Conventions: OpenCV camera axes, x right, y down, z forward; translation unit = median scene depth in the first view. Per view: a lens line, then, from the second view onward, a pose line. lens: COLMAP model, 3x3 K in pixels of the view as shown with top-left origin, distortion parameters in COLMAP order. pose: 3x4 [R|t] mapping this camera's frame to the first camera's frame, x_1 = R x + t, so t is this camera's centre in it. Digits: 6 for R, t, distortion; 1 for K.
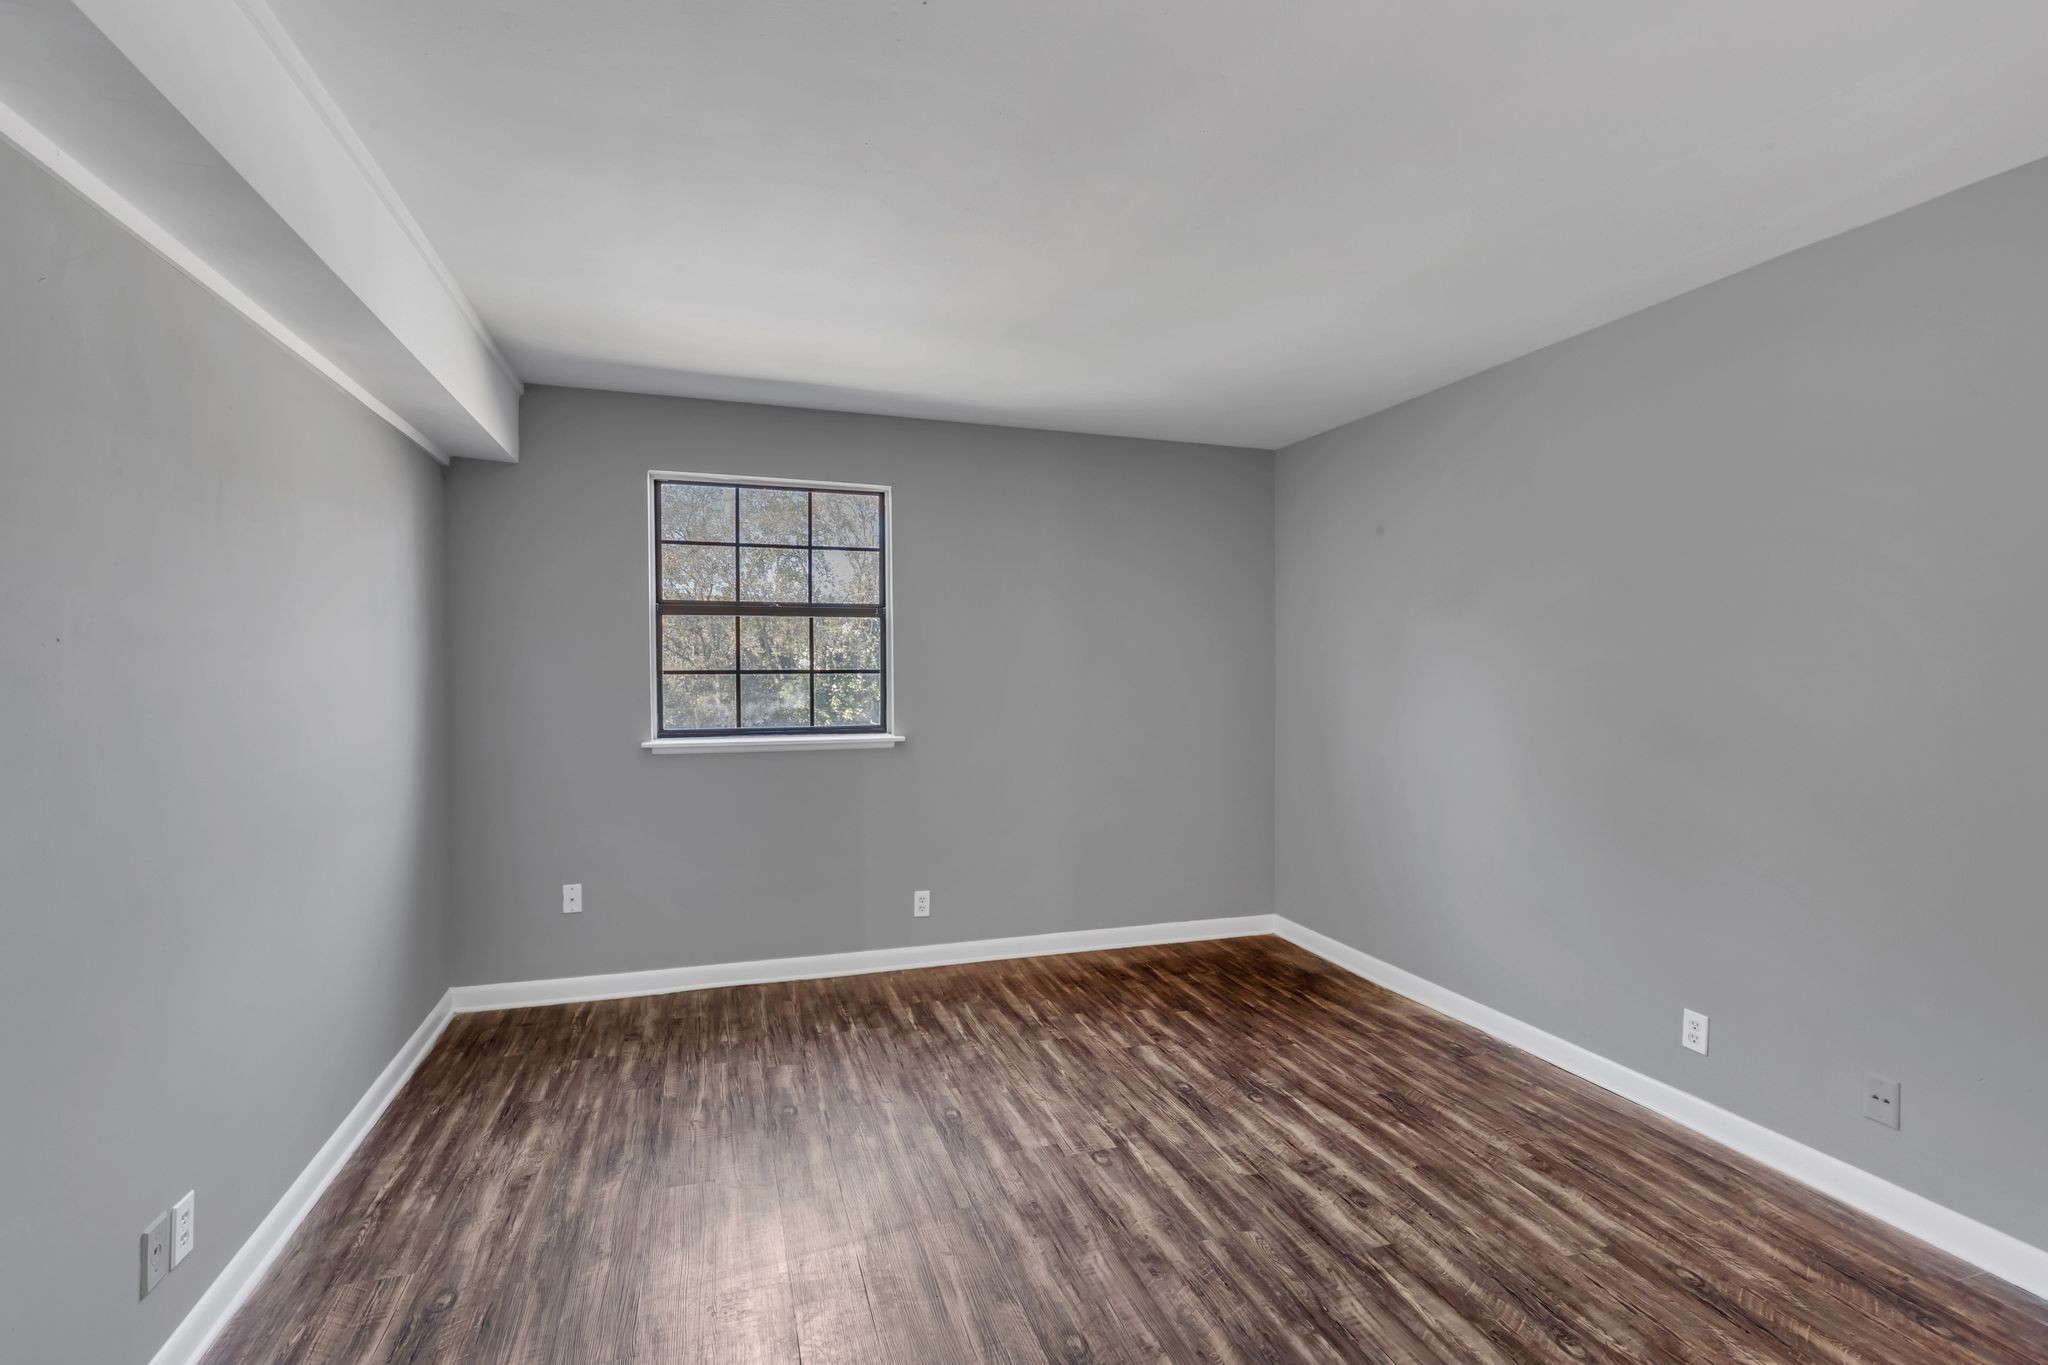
lens RADIAL K [[932.9, 0, 995.4], [0, 932.9, 681.5], [0, 0, 1]] dist [0.011558, -0.000416]
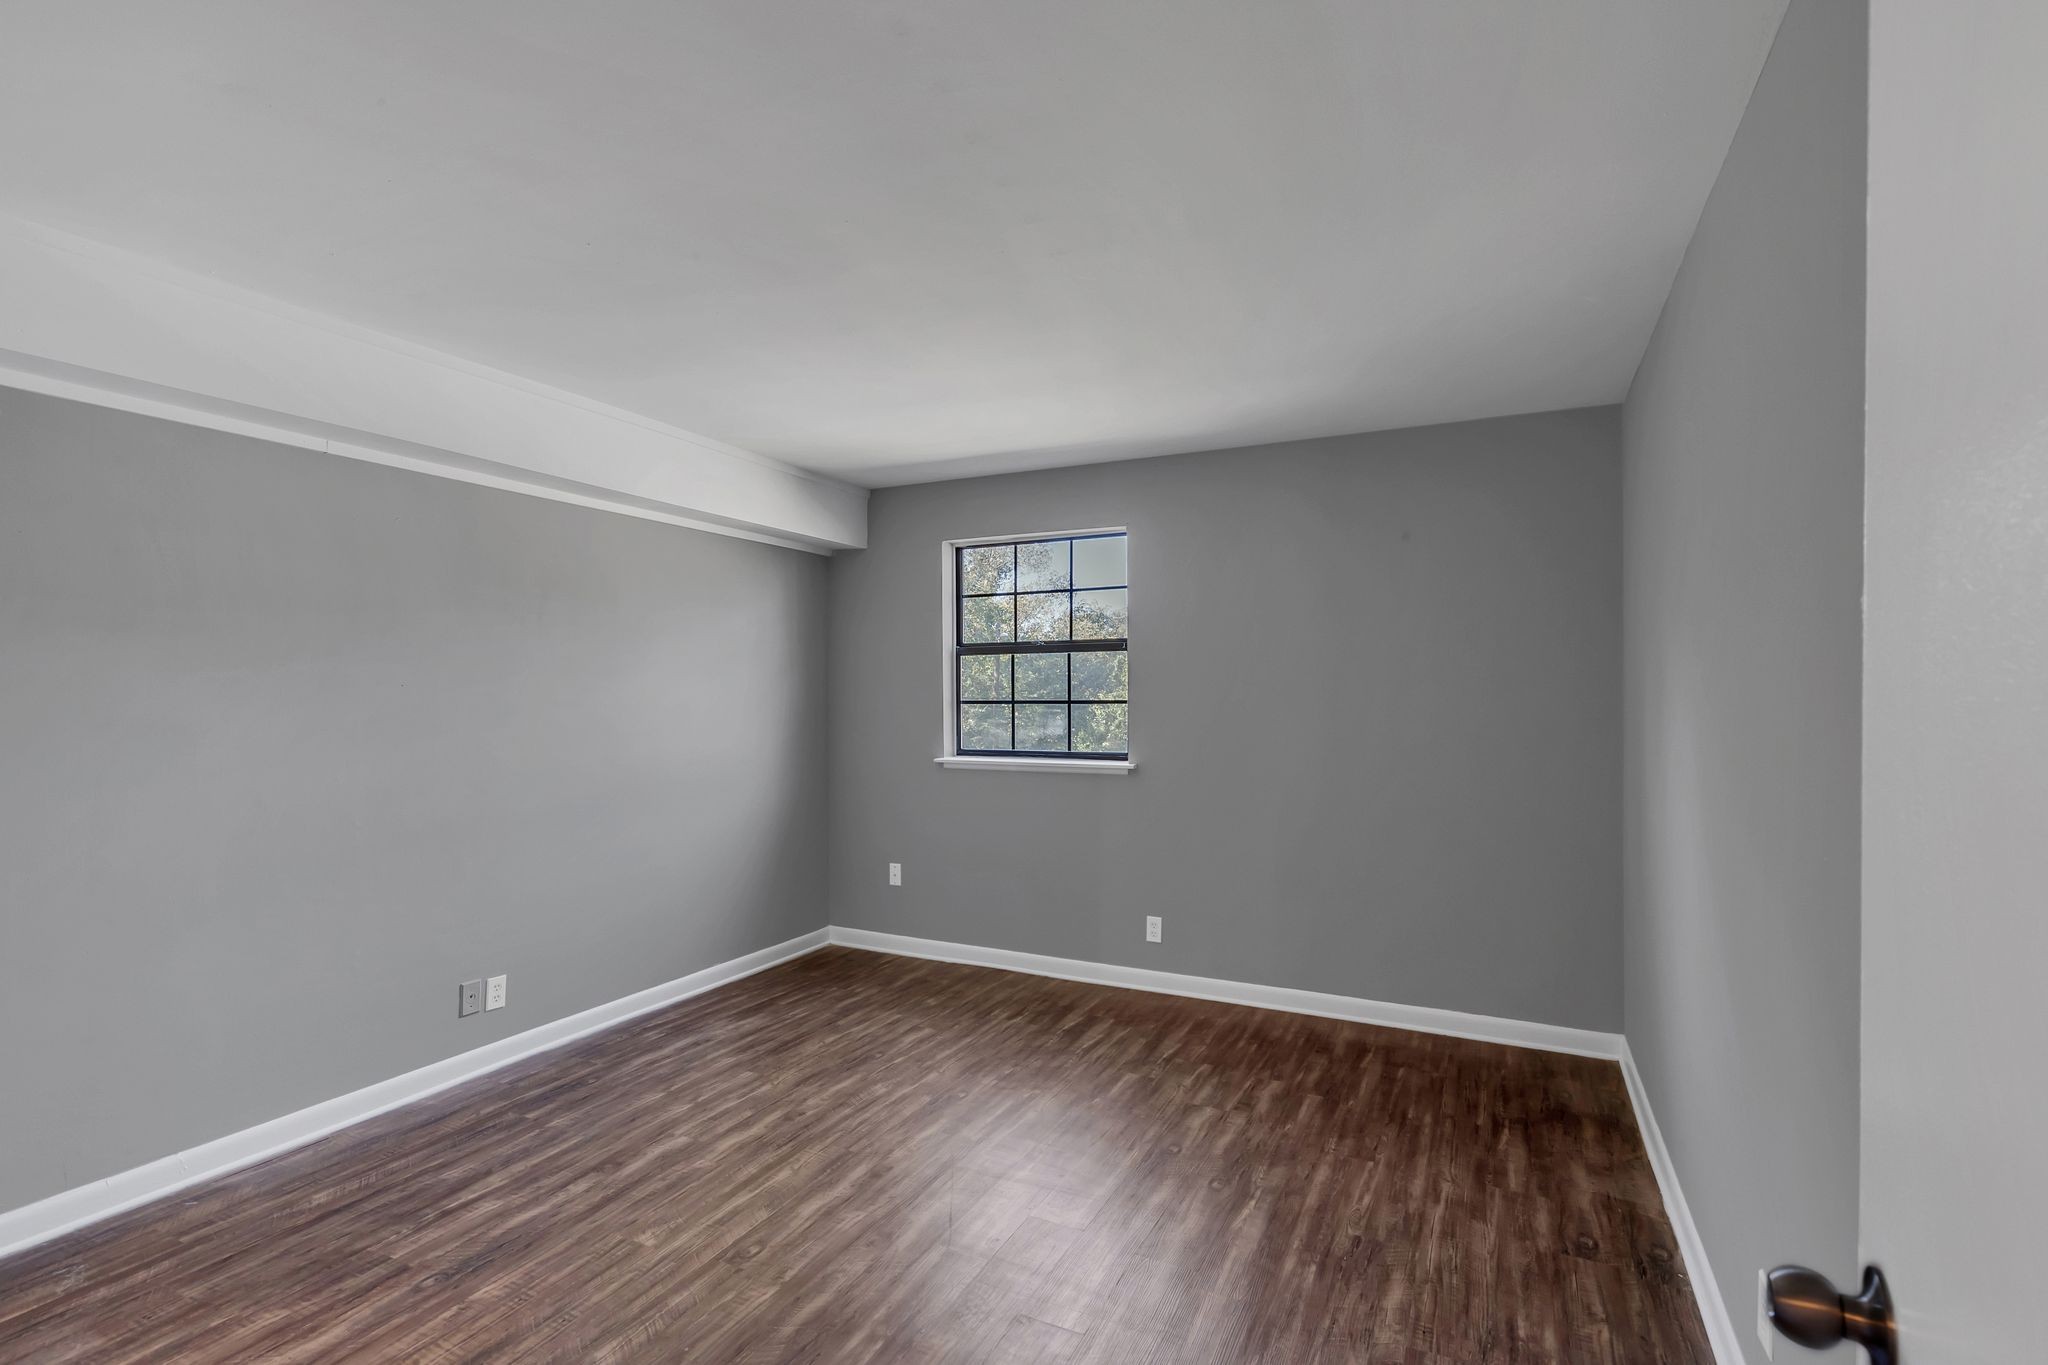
lens RADIAL K [[941.9, 0, 1023.4], [0, 941.9, 702.0], [0, 0, 1]] dist [0.013834, -0.000040]
pose [[0.717791, 0.001879, -0.696256, 0.668891], [-0.009167, 0.999935, -0.006752, -0.003278], [0.696198, 0.011229, 0.717762, 0.194665]]
